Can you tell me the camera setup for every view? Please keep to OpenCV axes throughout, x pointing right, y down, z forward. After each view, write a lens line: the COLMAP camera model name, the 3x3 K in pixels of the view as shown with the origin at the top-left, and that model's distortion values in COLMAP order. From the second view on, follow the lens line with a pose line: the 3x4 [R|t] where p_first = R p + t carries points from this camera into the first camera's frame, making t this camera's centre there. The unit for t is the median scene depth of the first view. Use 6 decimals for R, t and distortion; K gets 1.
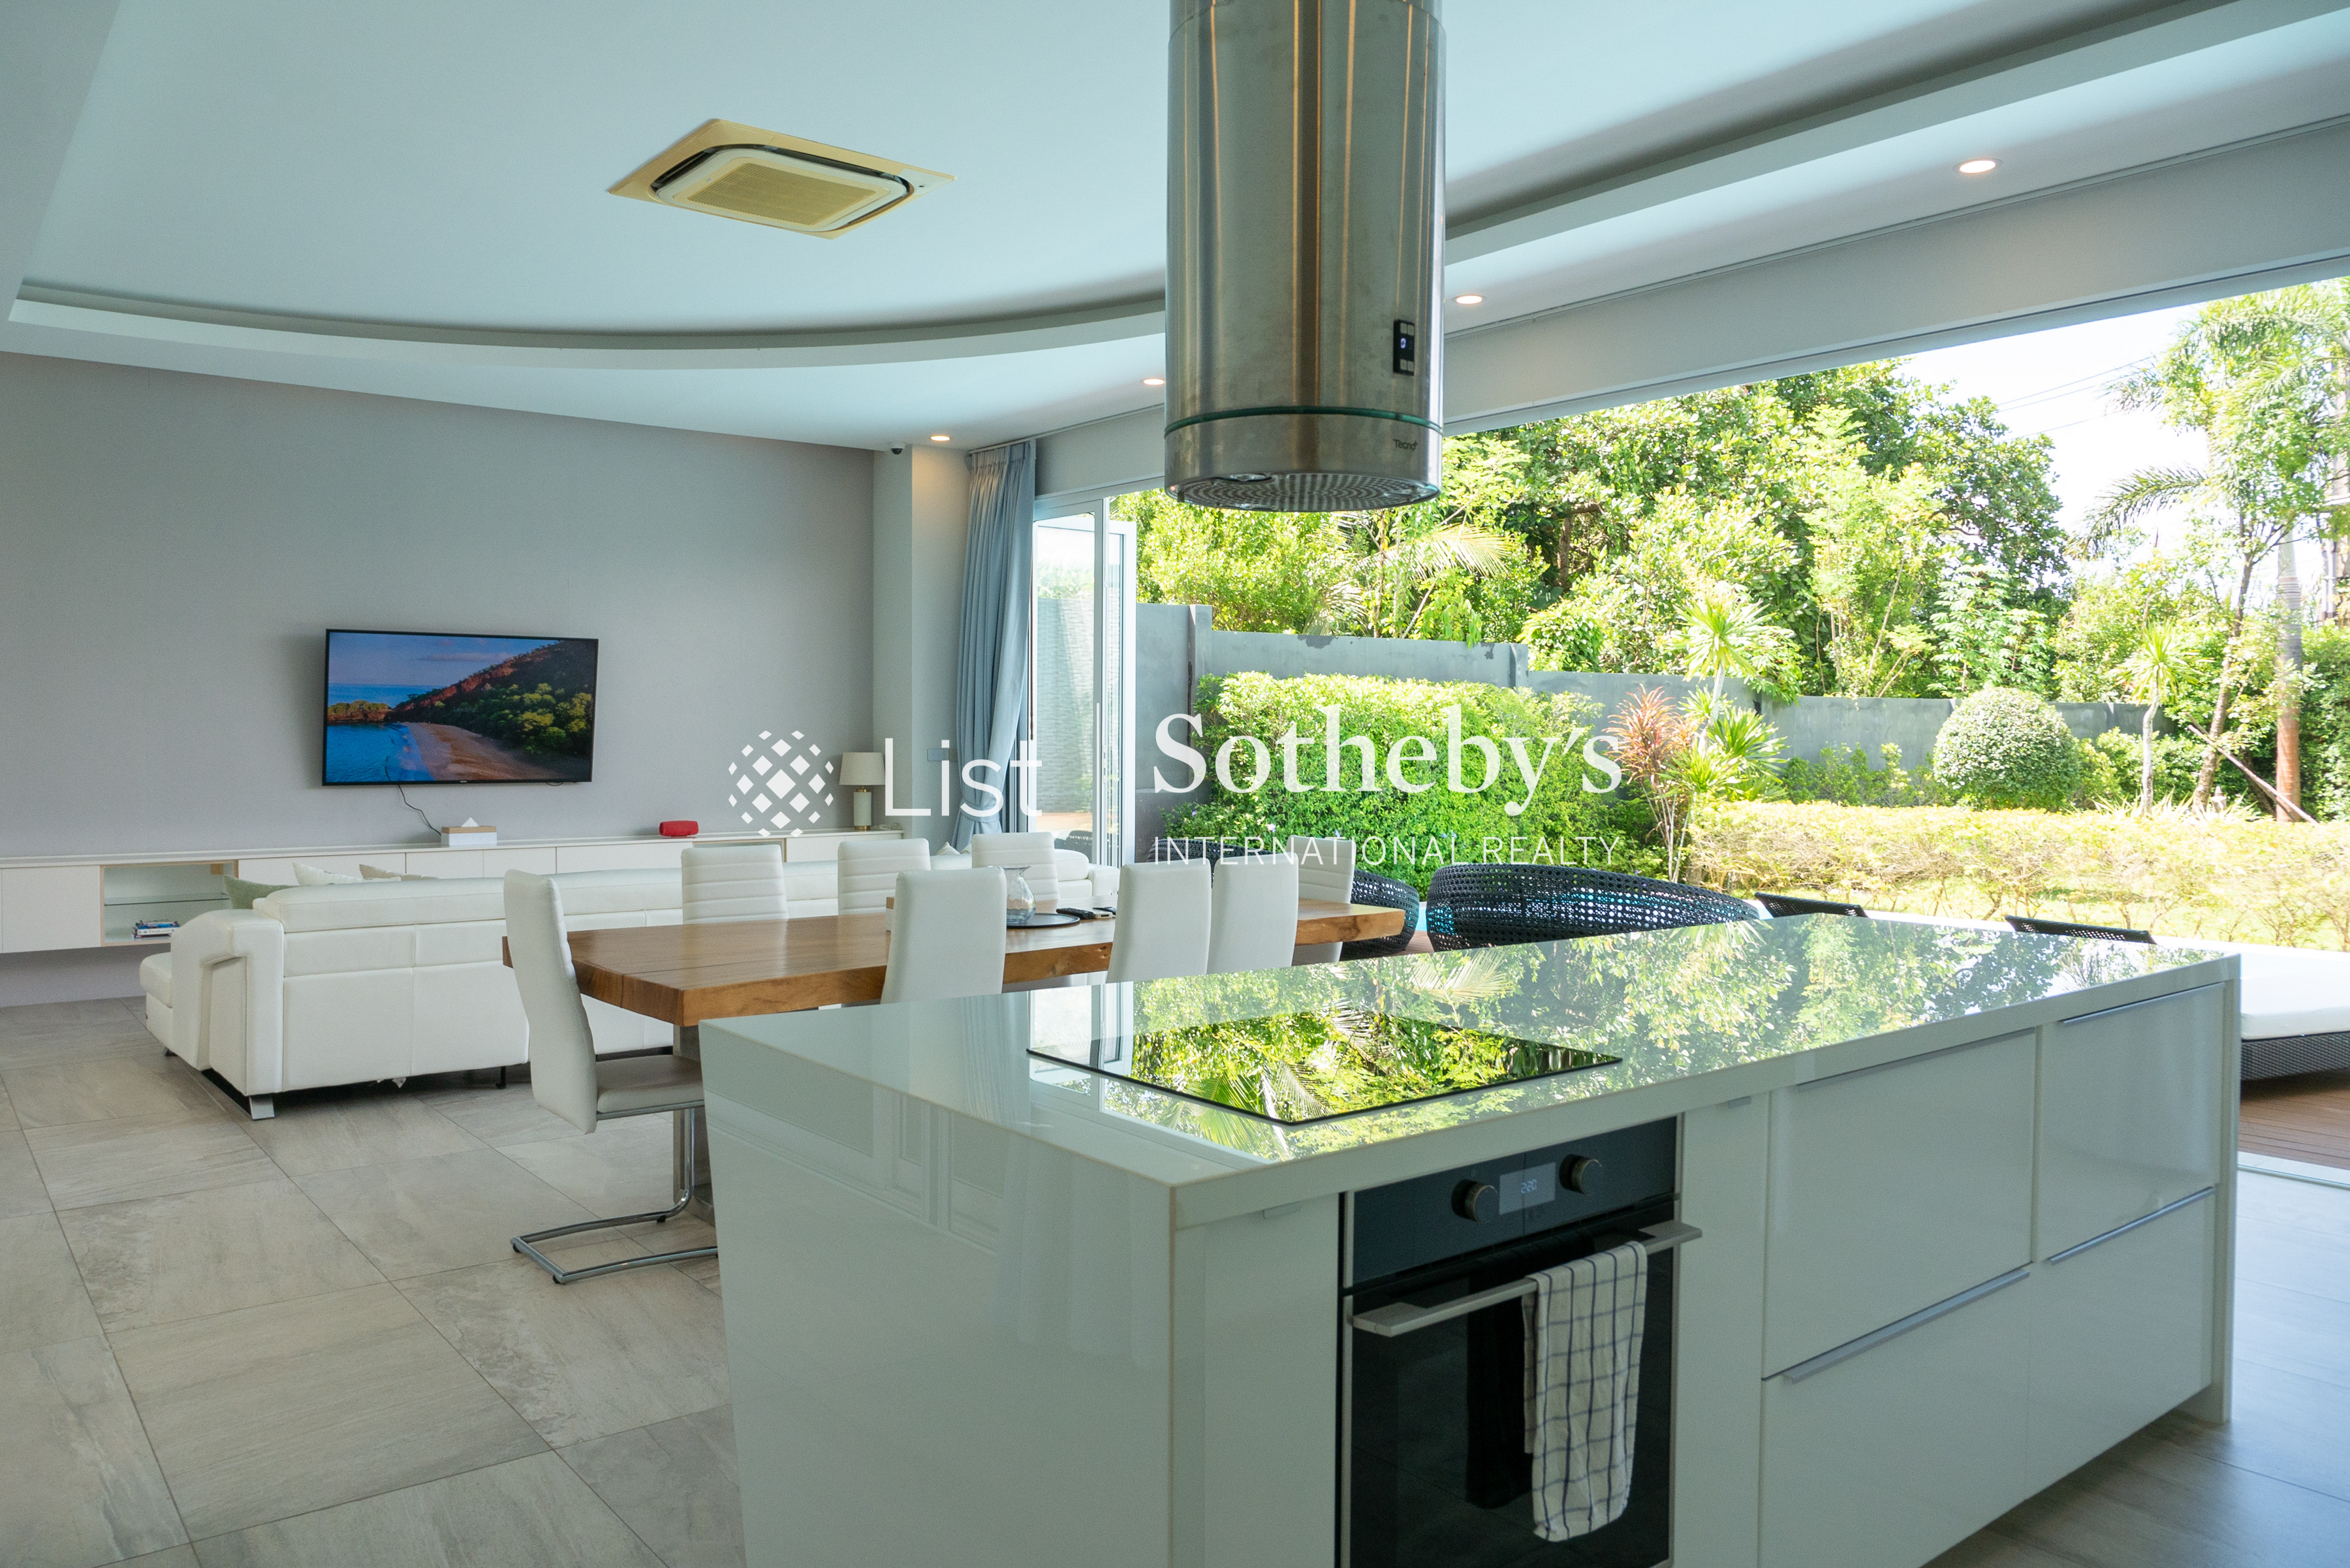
lens RADIAL K [[1664.1, 0, 1152.9], [0, 1664.1, 770.8], [0, 0, 1]] dist [-0.049106, 0.033027]
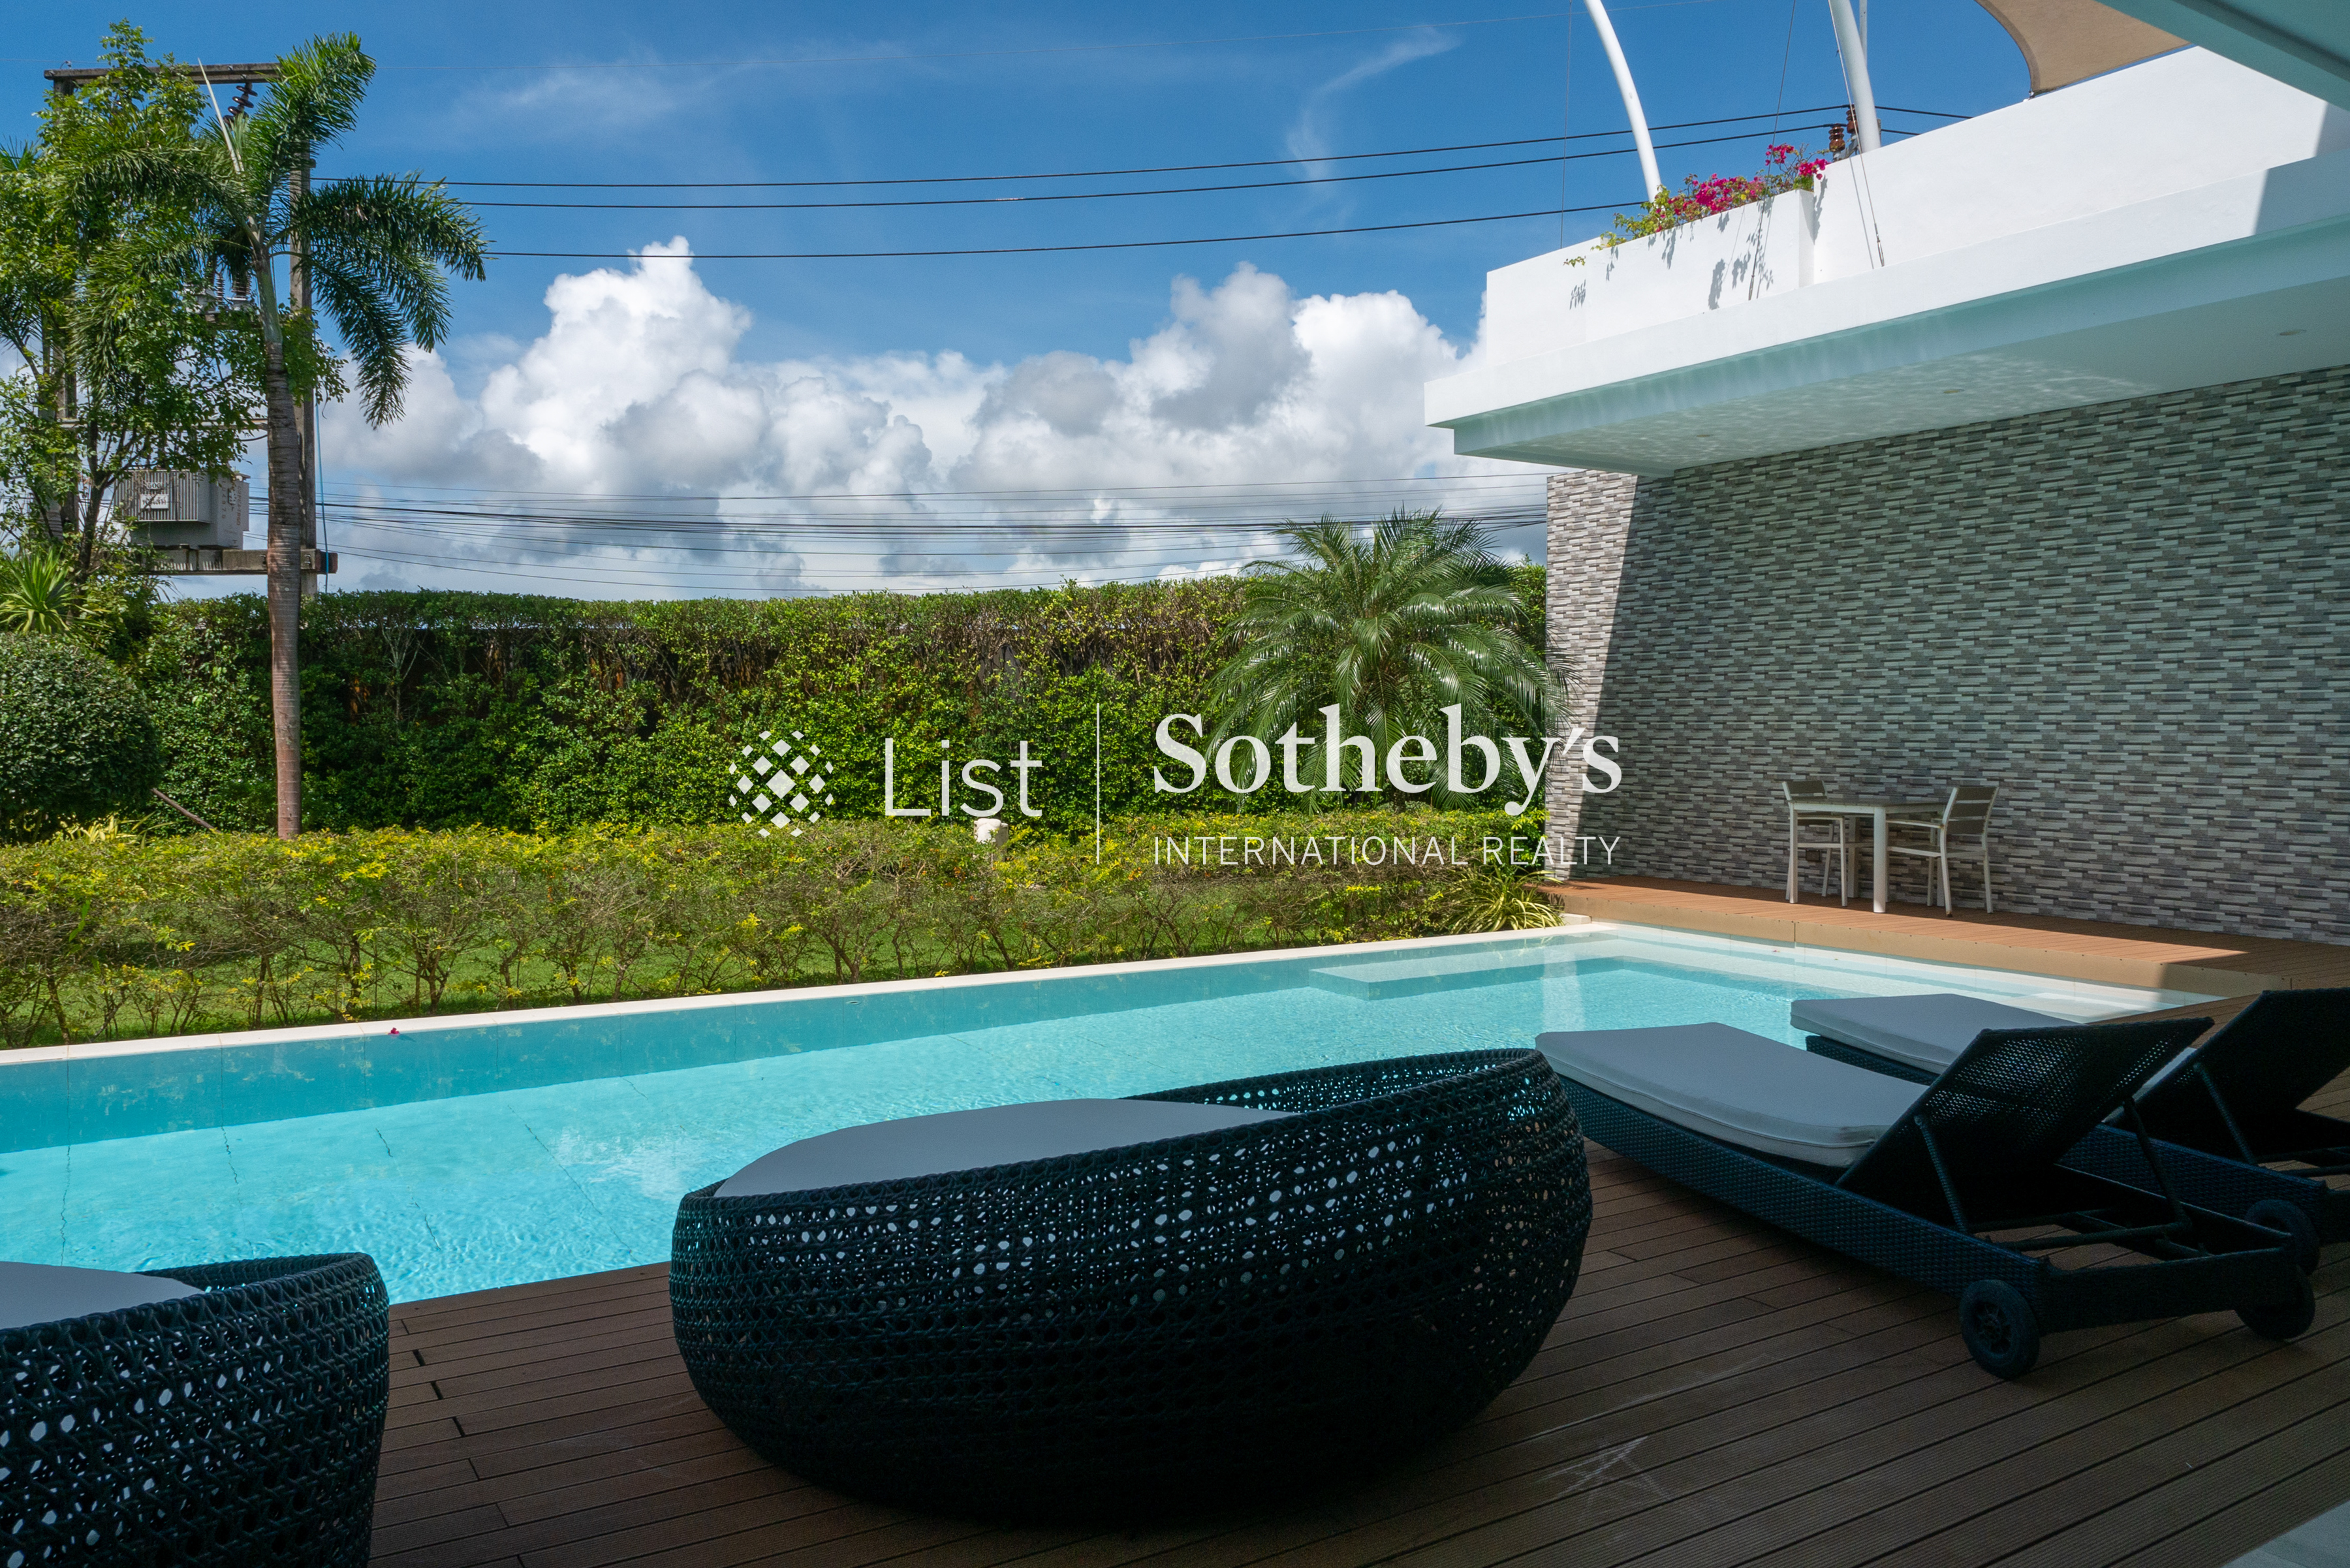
lens RADIAL K [[1664.1, 0, 1187.3], [0, 1664.1, 720.7], [0, 0, 1]] dist [-0.049106, 0.033027]
pose [[0.086849, 0.003355, 0.996216, -0.052866], [0.017531, 0.999834, -0.004895, -0.008253], [-0.996067, 0.017890, 0.086776, 0.634862]]
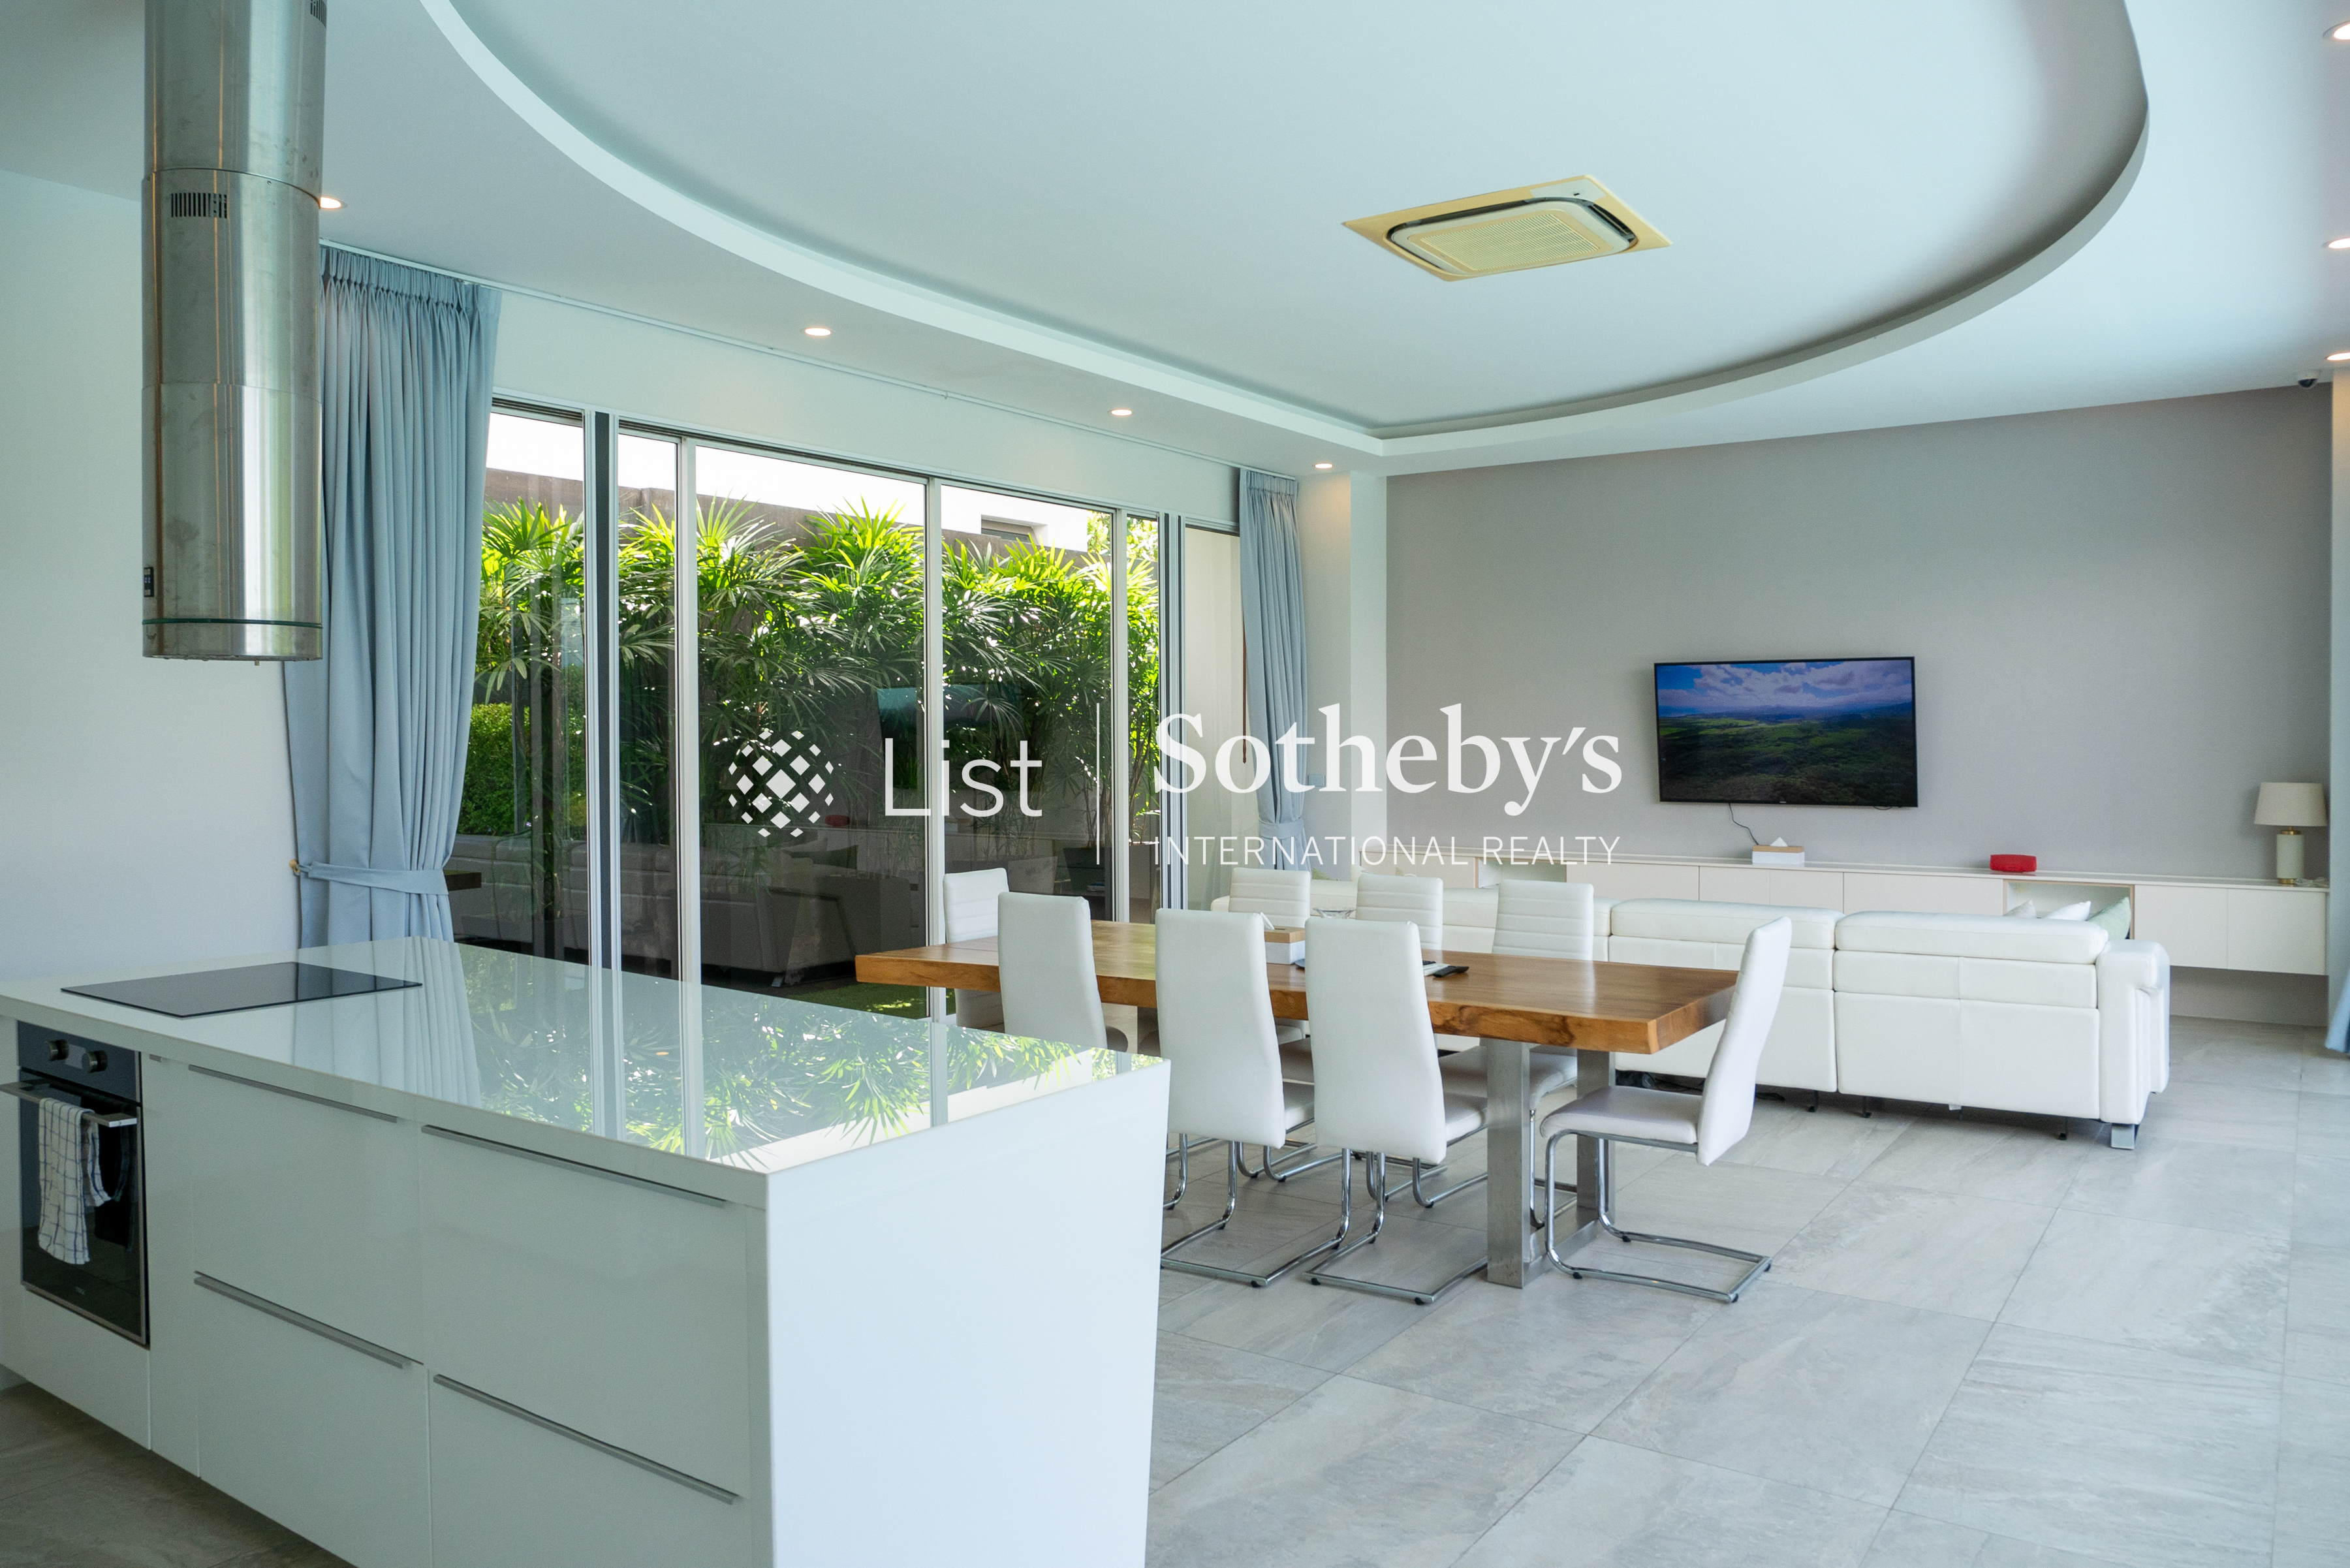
lens RADIAL K [[1664.1, 0, 1154.8], [0, 1664.1, 773.5], [0, 0, 1]] dist [-0.049106, 0.033027]
pose [[0.280682, 0.020402, -0.959584, 0.296904], [-0.016523, 0.999729, 0.016423, -0.013988], [0.959659, 0.011246, 0.280943, 0.211808]]
